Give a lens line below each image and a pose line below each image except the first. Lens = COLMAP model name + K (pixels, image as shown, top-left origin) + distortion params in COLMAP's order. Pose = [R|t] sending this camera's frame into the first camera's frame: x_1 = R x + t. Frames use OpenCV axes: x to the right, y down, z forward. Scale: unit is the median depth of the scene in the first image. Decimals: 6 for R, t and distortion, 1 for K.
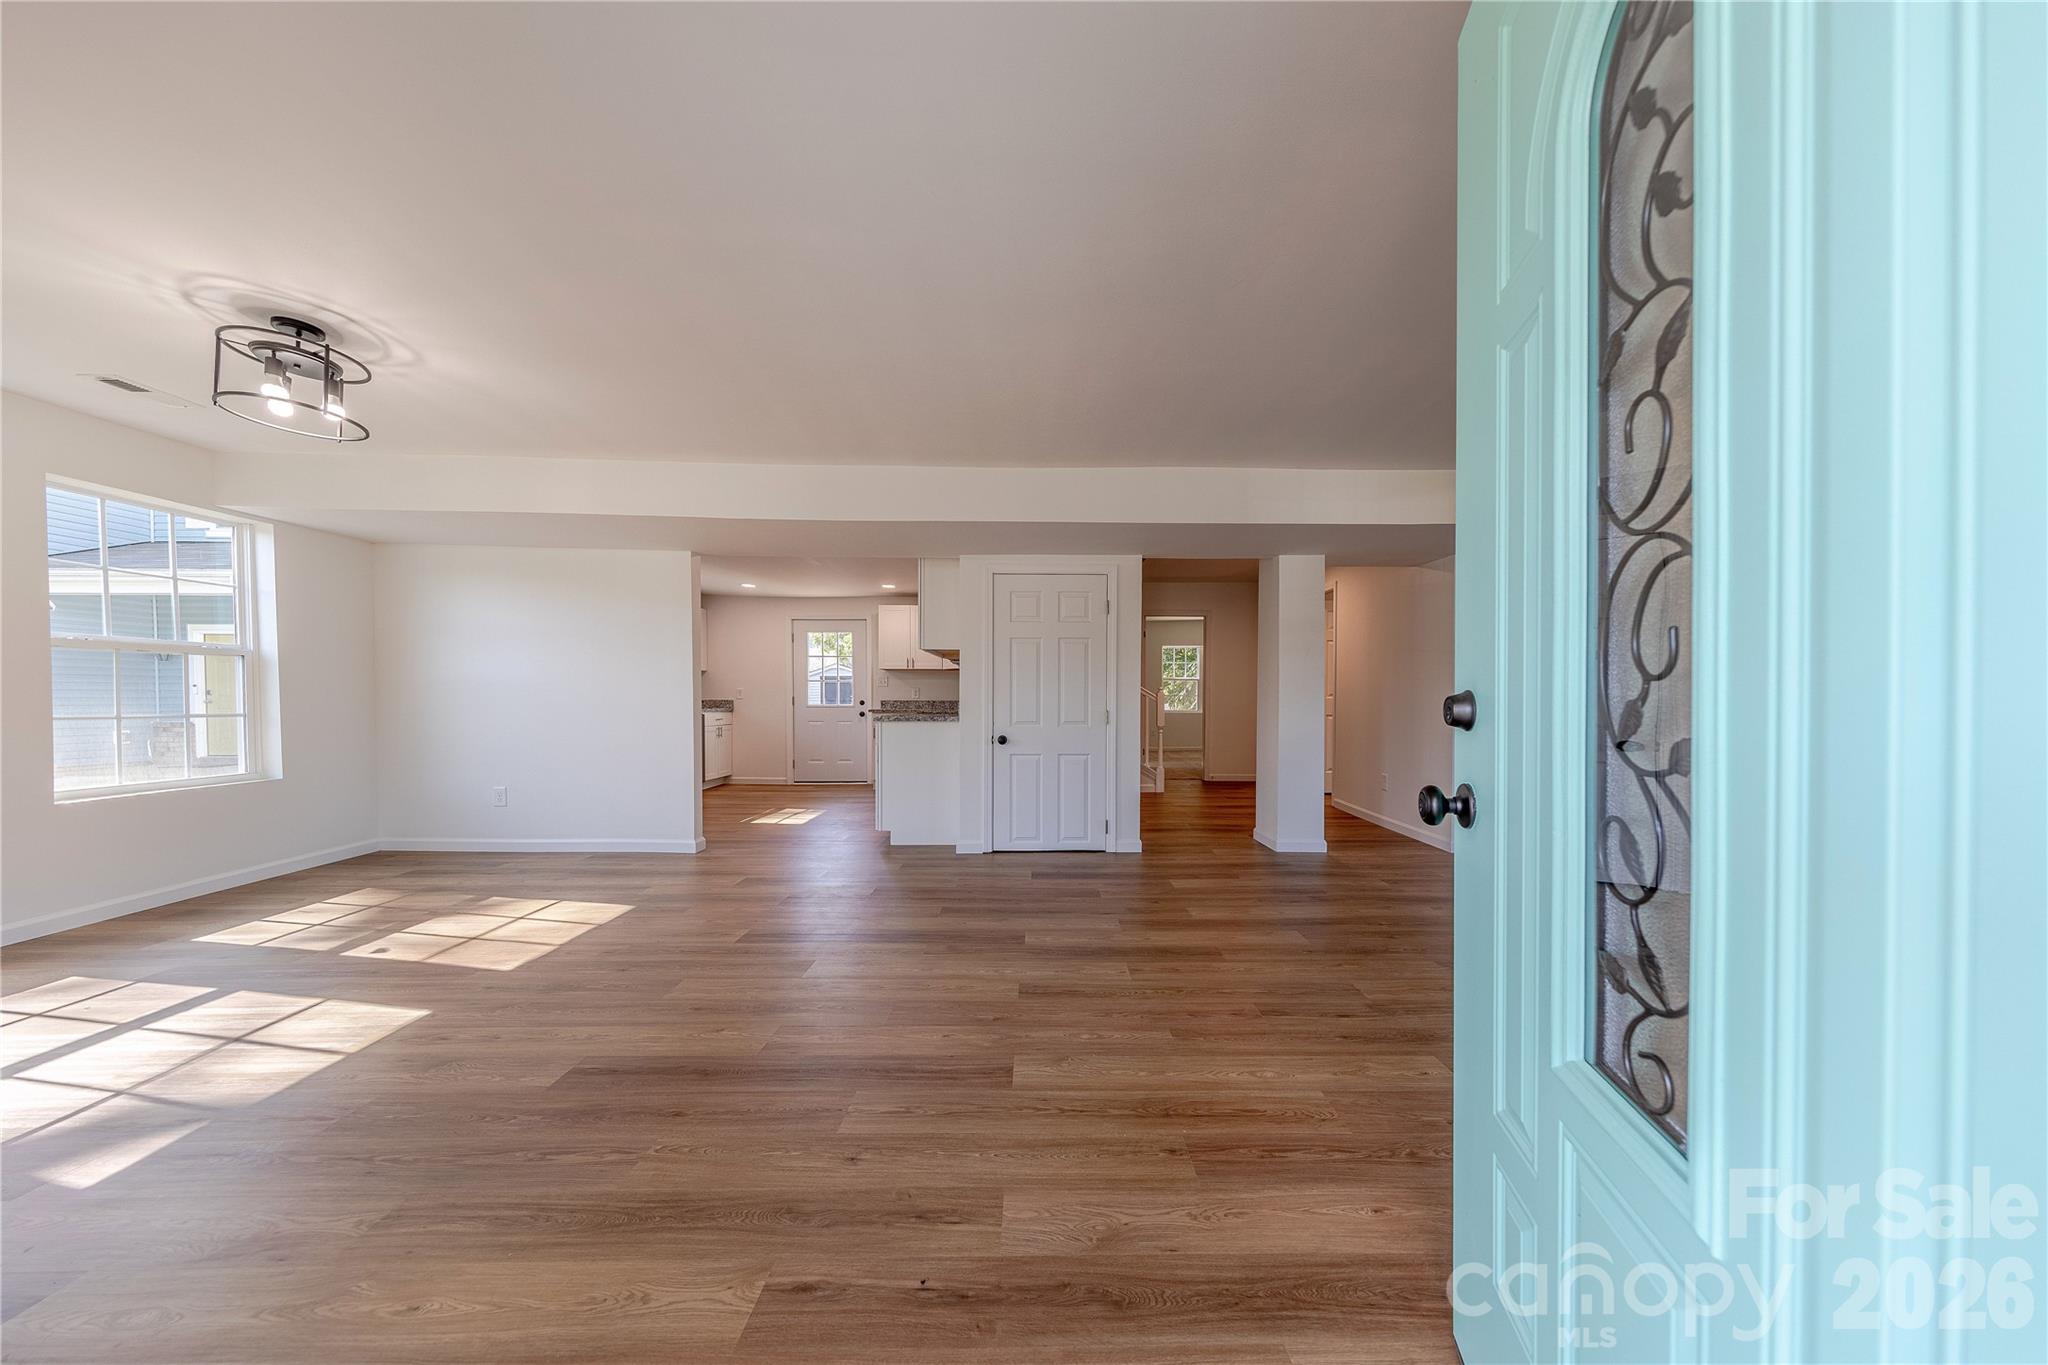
lens RADIAL K [[667.2, 0, 1056.4], [0, 667.2, 703.8], [0, 0, 1]] dist [0.000518, 0.000022]
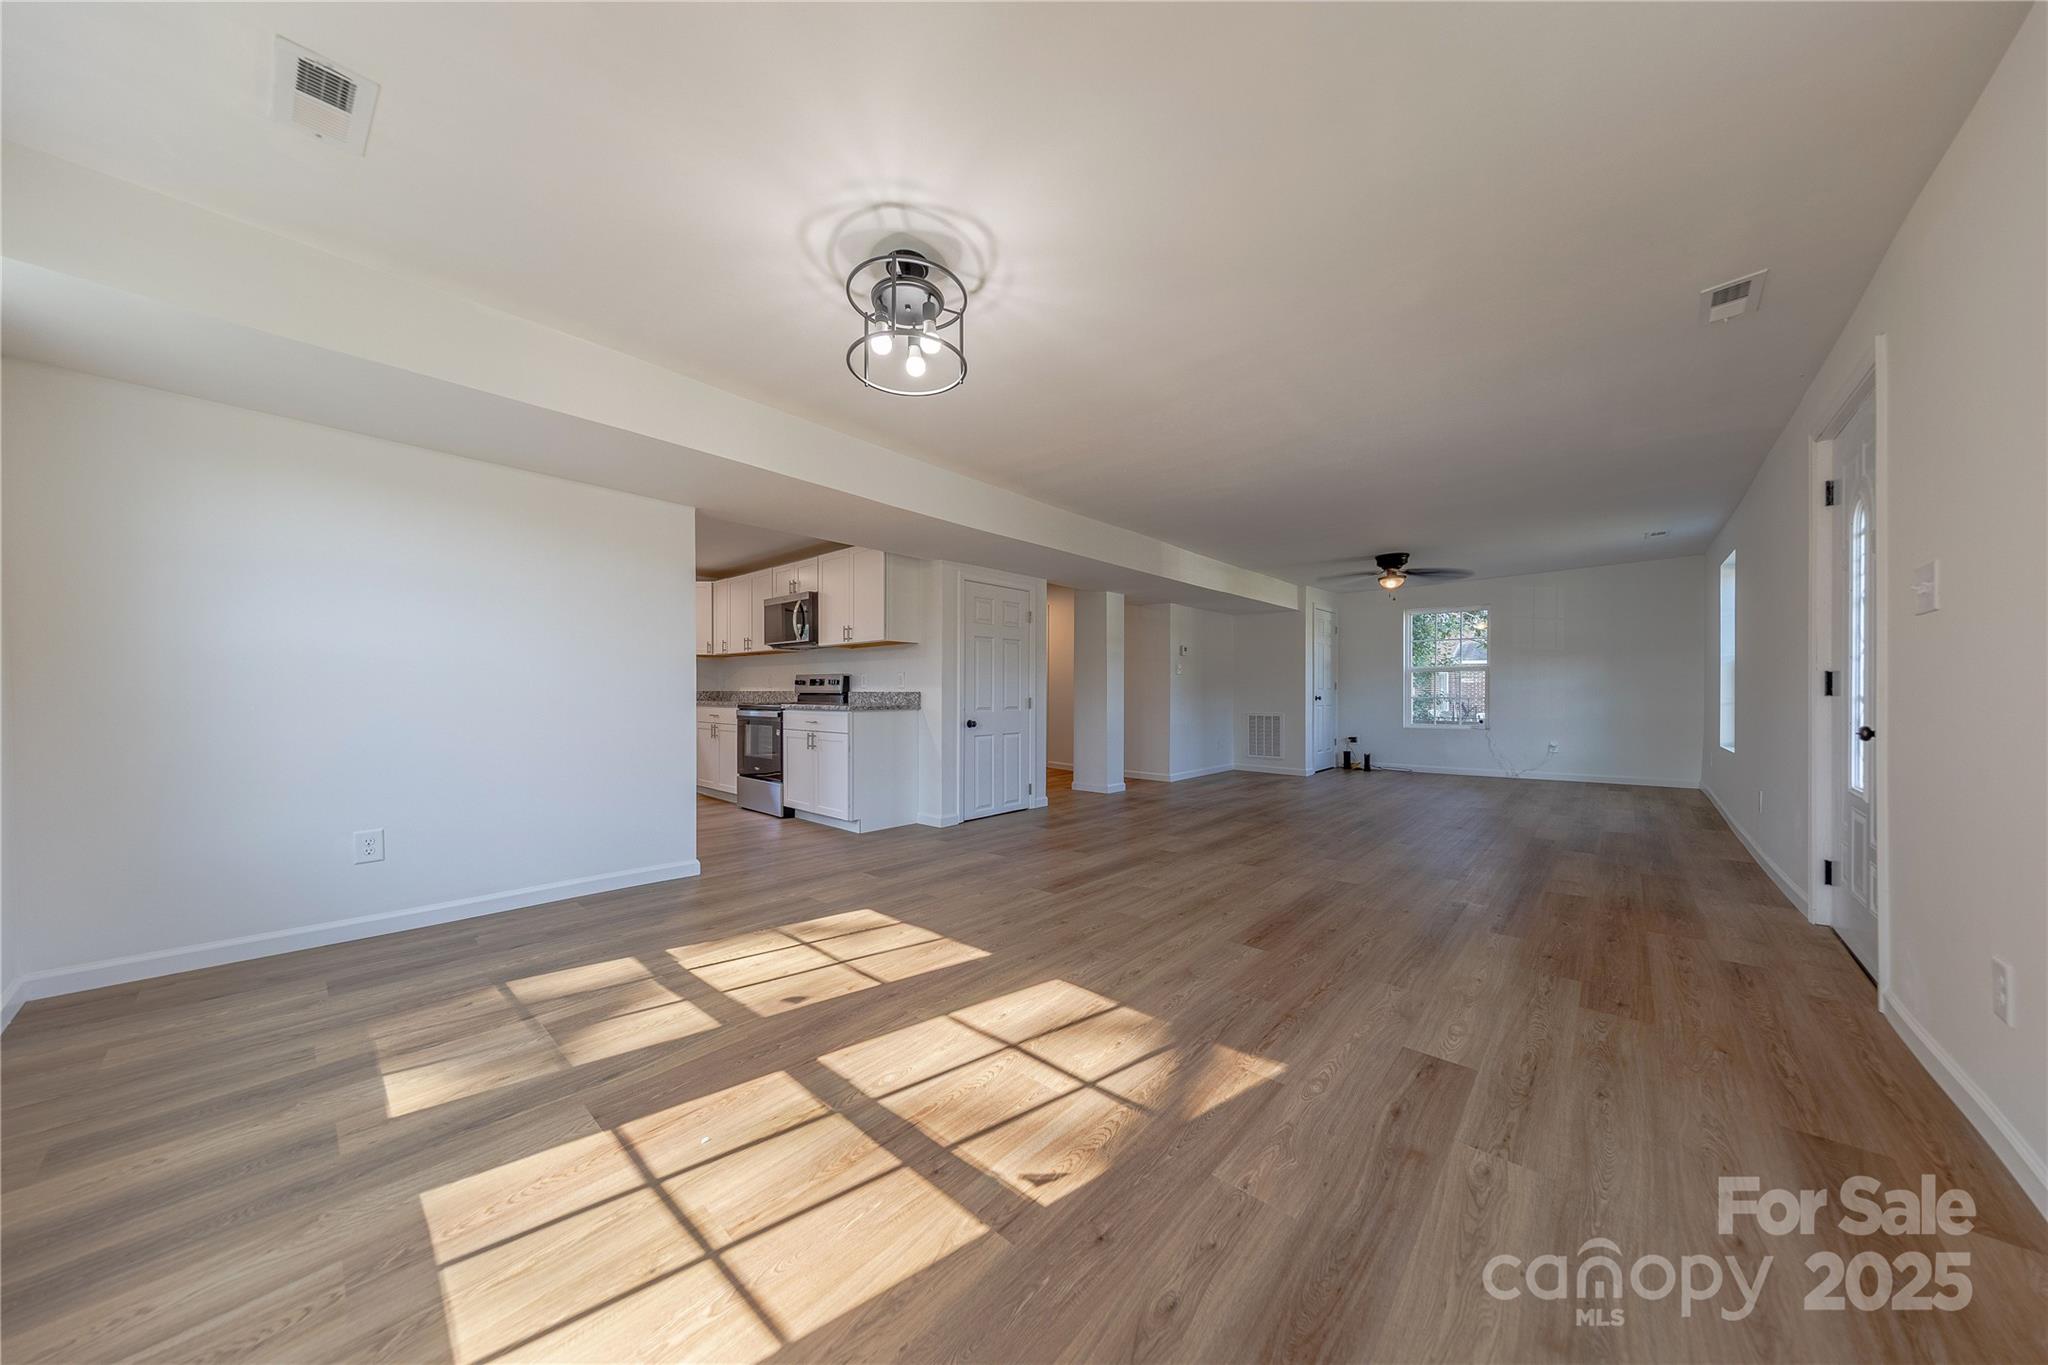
lens RADIAL K [[655.8, 0, 1018.0], [0, 655.8, 688.3], [0, 0, 1]] dist [0.011583, -0.002531]
pose [[0.689088, 0.002769, 0.724672, -0.846557], [0.006189, 0.999934, -0.009706, 0.003812], [-0.724651, 0.011174, 0.689025, 0.152539]]
